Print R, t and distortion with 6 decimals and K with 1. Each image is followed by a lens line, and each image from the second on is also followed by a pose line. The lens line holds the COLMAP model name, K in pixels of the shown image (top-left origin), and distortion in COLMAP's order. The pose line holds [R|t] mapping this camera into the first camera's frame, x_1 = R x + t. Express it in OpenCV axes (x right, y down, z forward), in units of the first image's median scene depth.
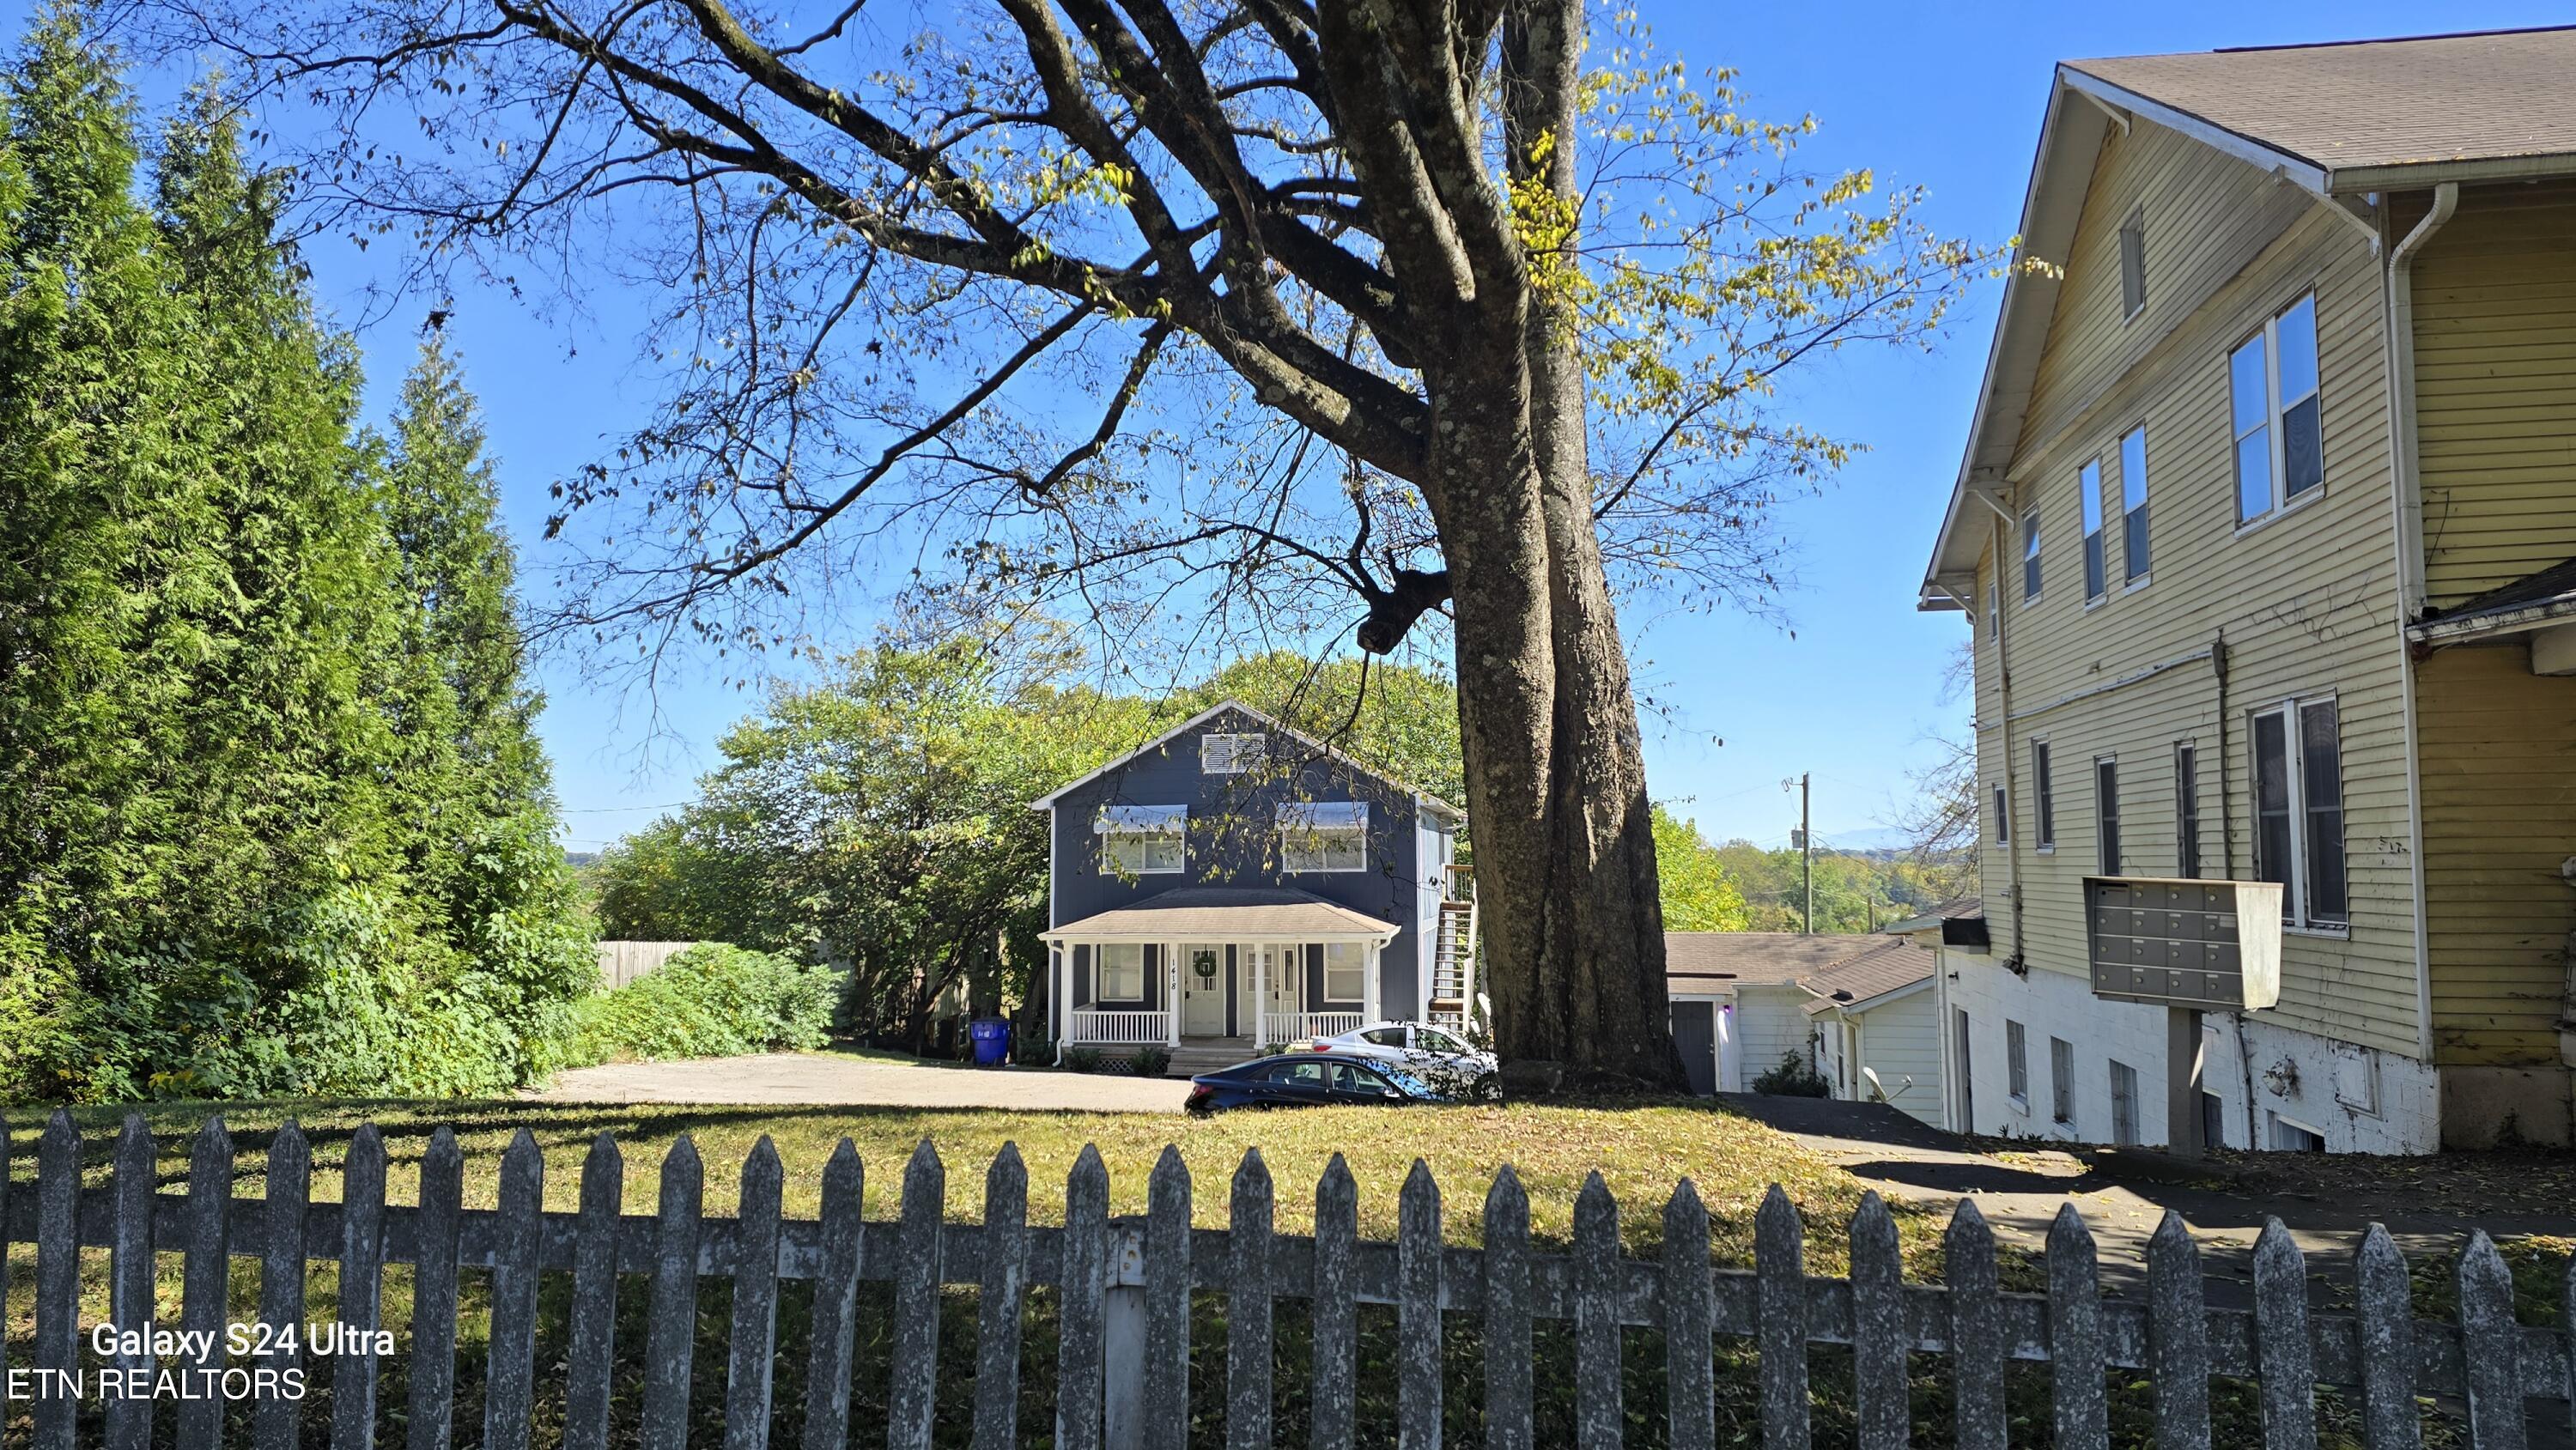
lens RADIAL K [[1714.8, 0, 1277.5], [0, 1714.8, 704.6], [0, 0, 1]] dist [0.099856, -0.109183]
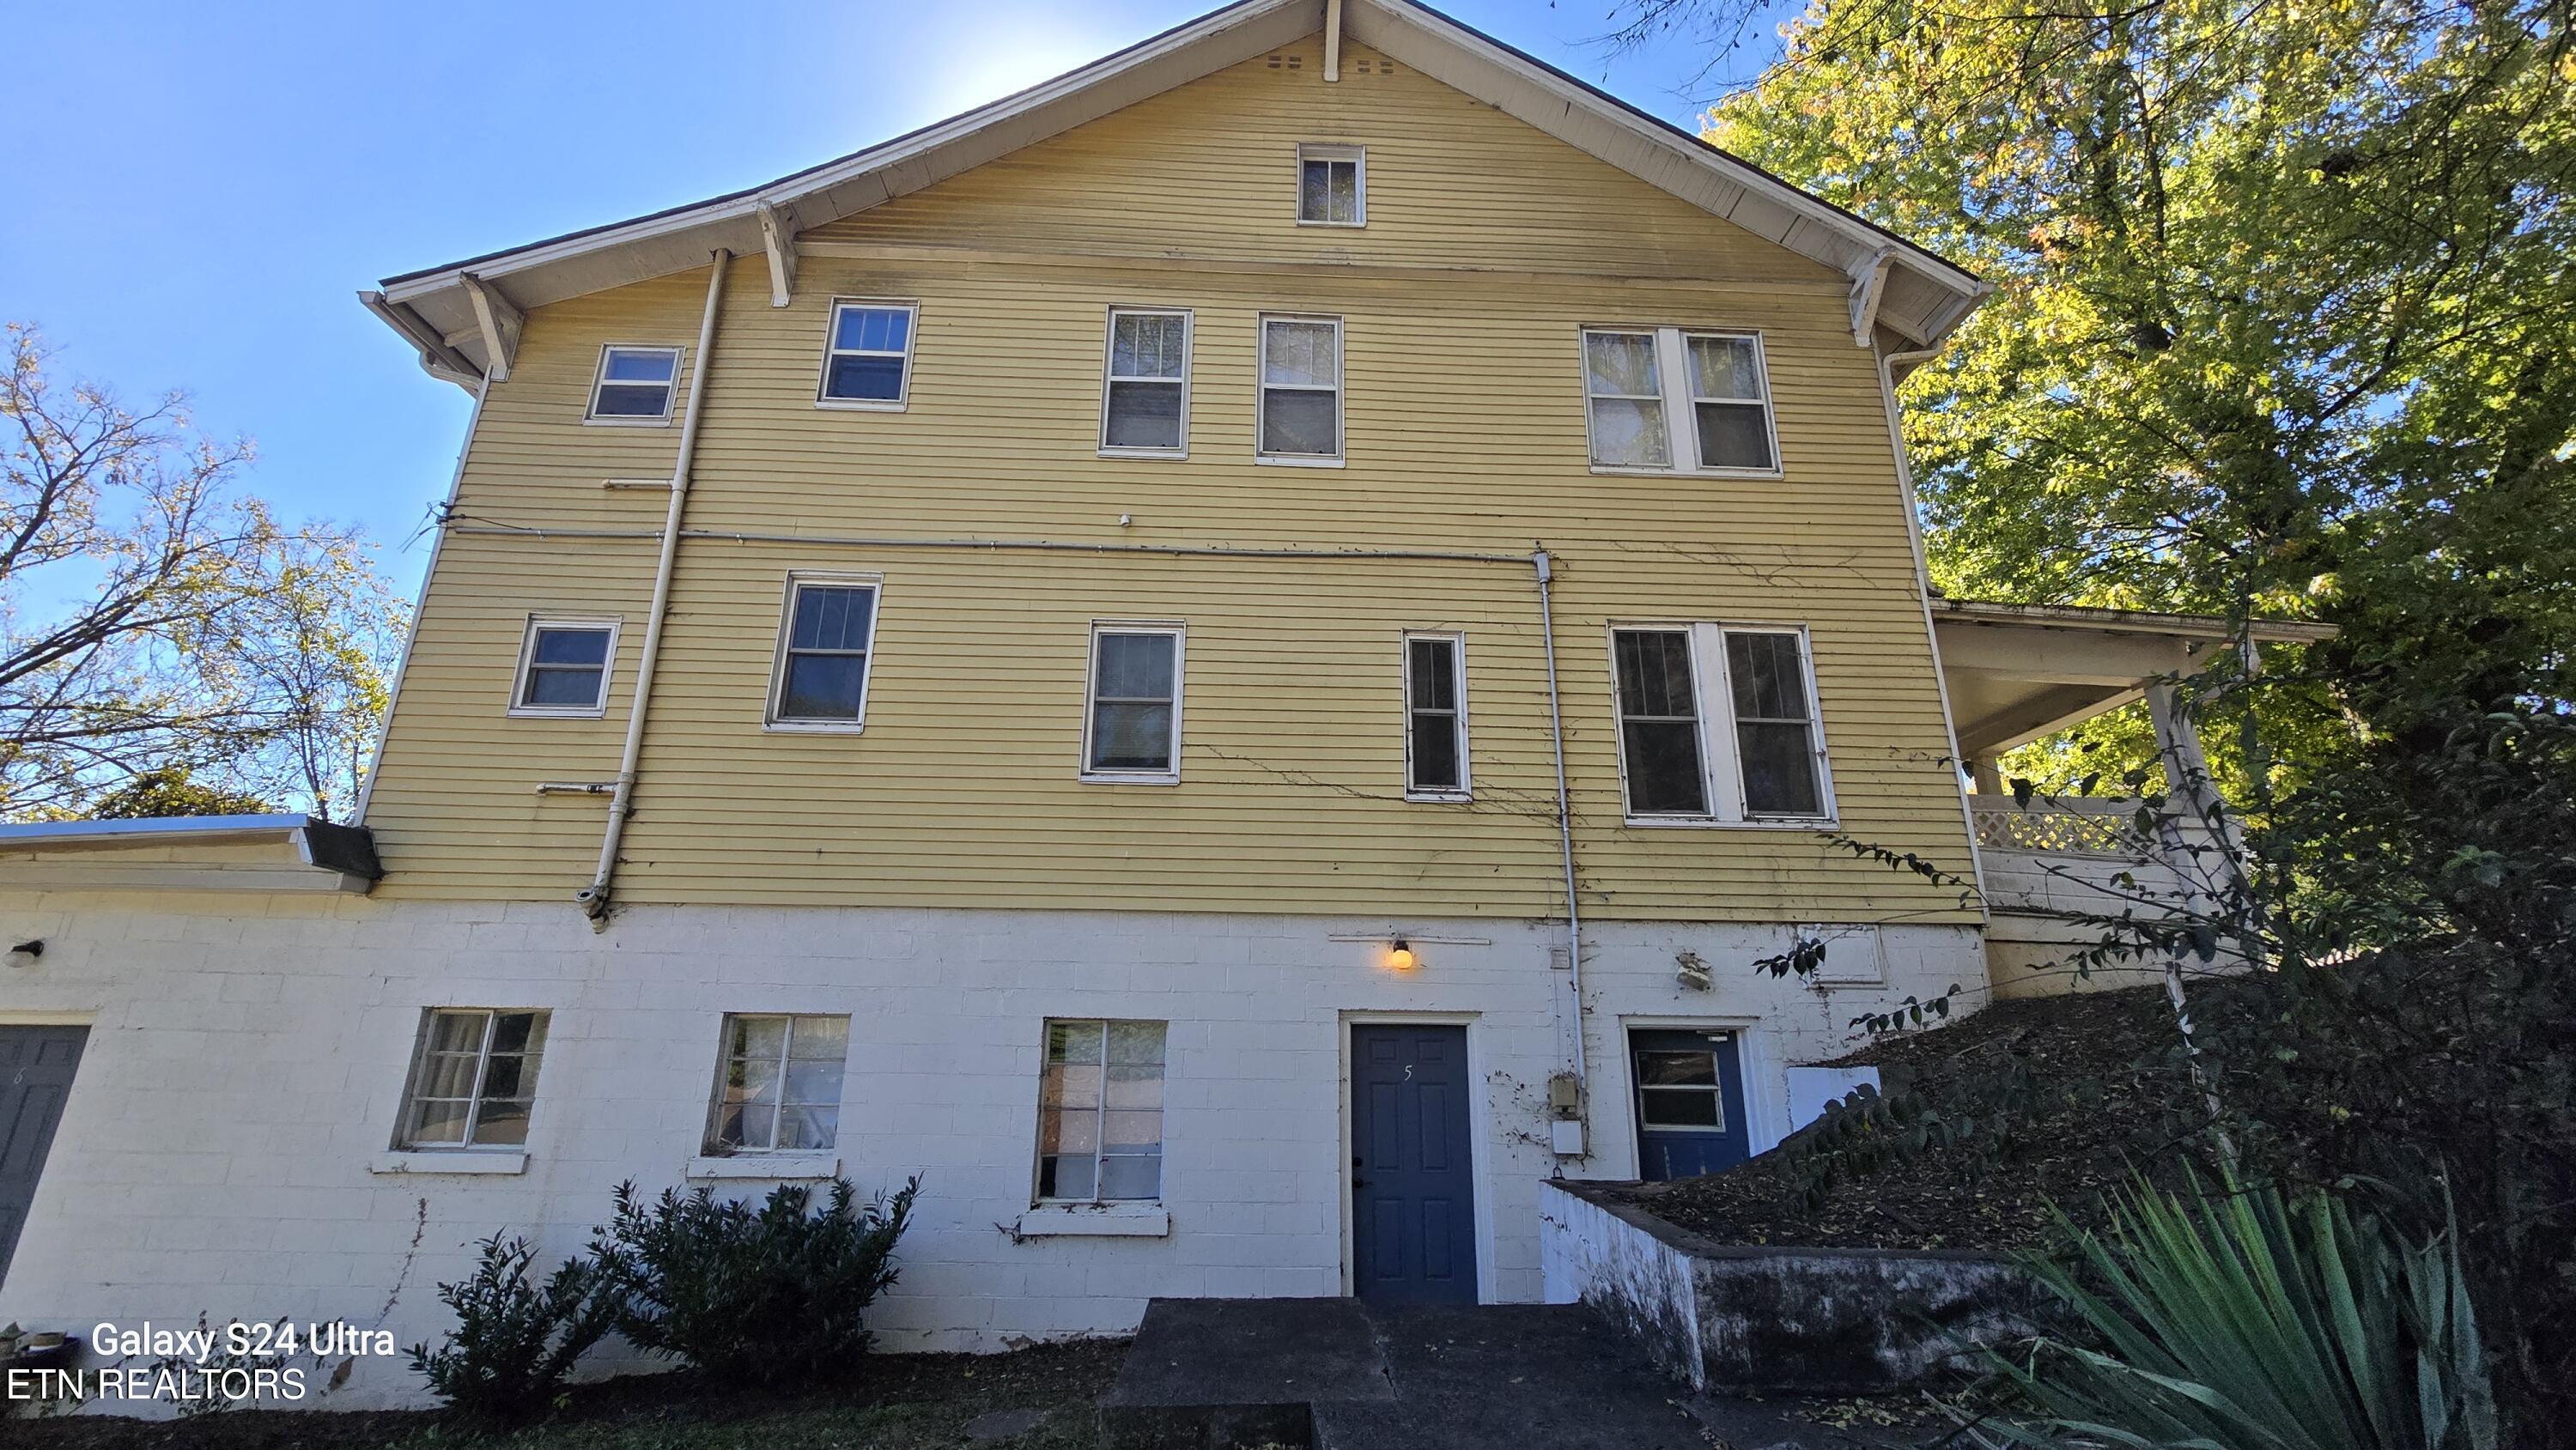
lens RADIAL K [[1047.0, 0, 1273.9], [0, 1047.0, 719.1], [0, 0, 1]] dist [-0.002931, -0.000119]
pose [[-0.216890, 0.298241, 0.929522, 0.039201], [-0.099495, 0.940476, -0.324971, 0.306152], [-0.971113, -0.162965, -0.174306, 1.408241]]
